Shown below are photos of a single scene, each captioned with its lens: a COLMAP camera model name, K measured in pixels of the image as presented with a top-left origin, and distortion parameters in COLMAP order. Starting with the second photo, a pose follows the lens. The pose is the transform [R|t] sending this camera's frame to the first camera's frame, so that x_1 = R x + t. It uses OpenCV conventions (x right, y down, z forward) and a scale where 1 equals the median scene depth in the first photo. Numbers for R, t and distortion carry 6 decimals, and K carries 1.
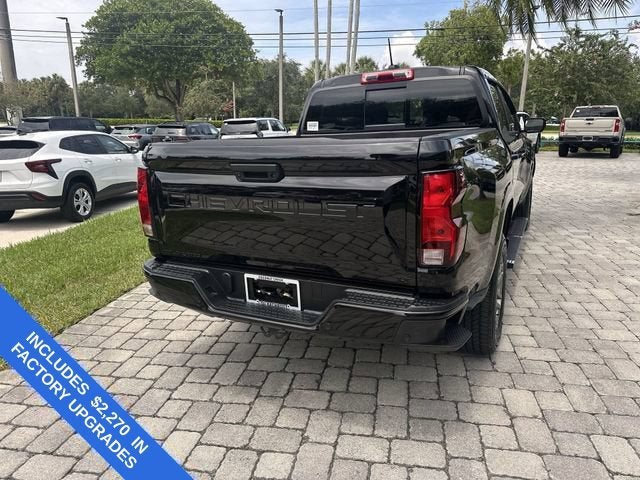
lens RADIAL K [[451.4, 0, 320.0], [0, 451.4, 240.0], [0, 0, 1]] dist [0.041964, -0.056564]
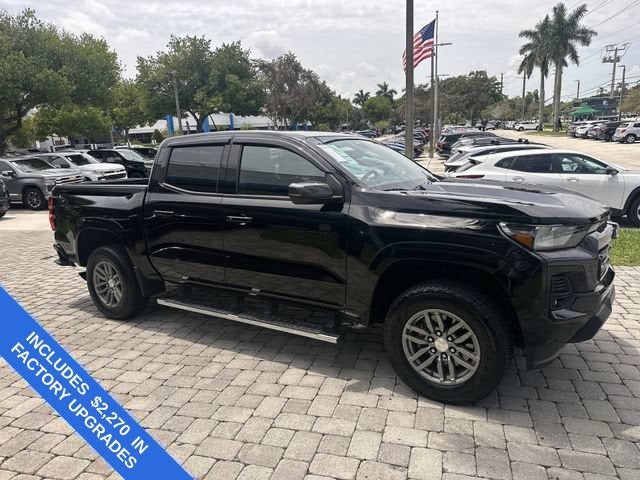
lens RADIAL K [[448.7, 0, 318.9], [0, 448.7, 241.5], [0, 0, 1]] dist [0.057107, -0.079111]
pose [[-0.098117, 0.227613, -0.968796, 1.494452], [-0.198987, 0.949347, 0.243196, -0.464520], [0.975078, 0.216639, -0.047855, 1.426789]]
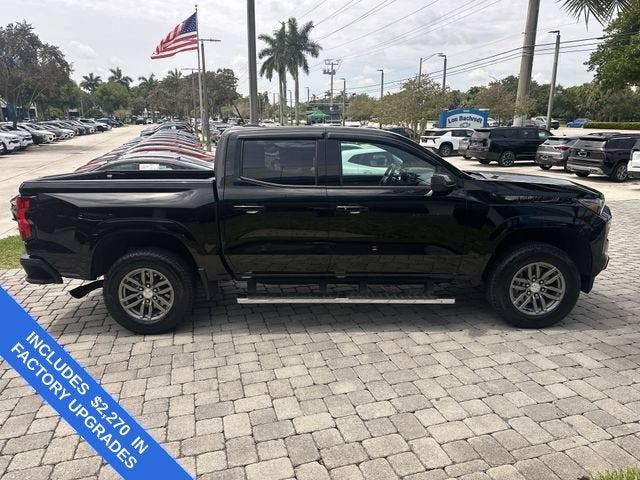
lens RADIAL K [[448.7, 0, 318.9], [0, 448.7, 241.5], [0, 0, 1]] dist [0.057107, -0.079111]
pose [[0.447369, 0.224083, -0.865822, 1.451703], [-0.221387, 0.965720, 0.135547, -0.284859], [0.866515, 0.131042, 0.481642, 0.612945]]
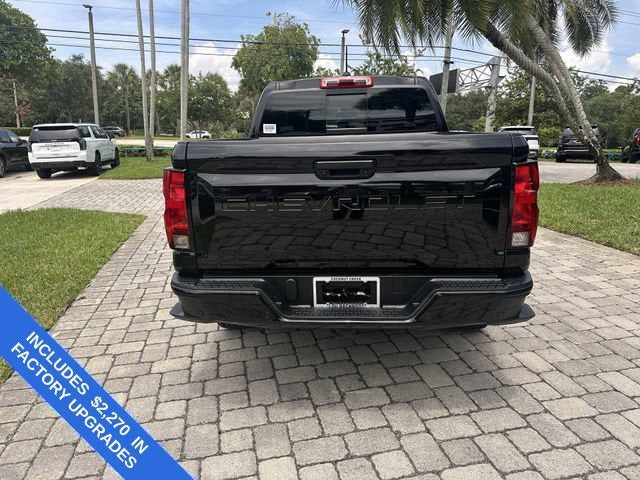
lens RADIAL K [[451.4, 0, 320.0], [0, 451.4, 240.0], [0, 0, 1]] dist [0.041964, -0.056564]
pose [[0.918918, -0.077480, 0.386764, -0.334195], [0.086142, 0.996270, -0.005083, 0.000963], [-0.384927, 0.037987, 0.922165, 0.074771]]
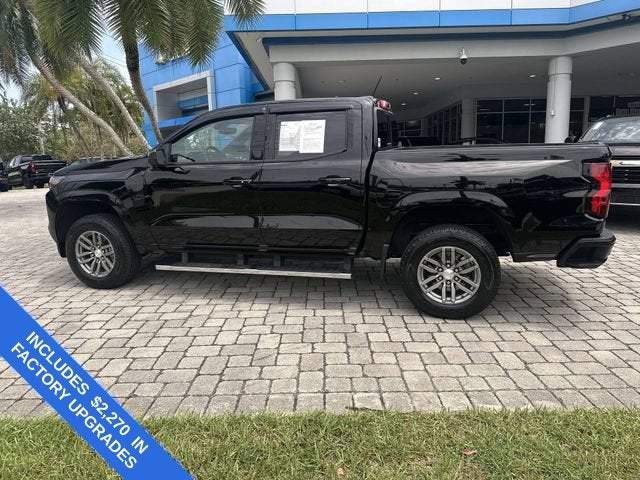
lens RADIAL K [[447.2, 0, 322.4], [0, 447.2, 241.4], [0, 0, 1]] dist [0.079792, -0.126255]
pose [[-0.185697, -0.170424, 0.967715, -1.082060], [0.269911, 0.938114, 0.217004, -0.321005], [-0.944809, 0.301494, -0.128206, 1.416971]]
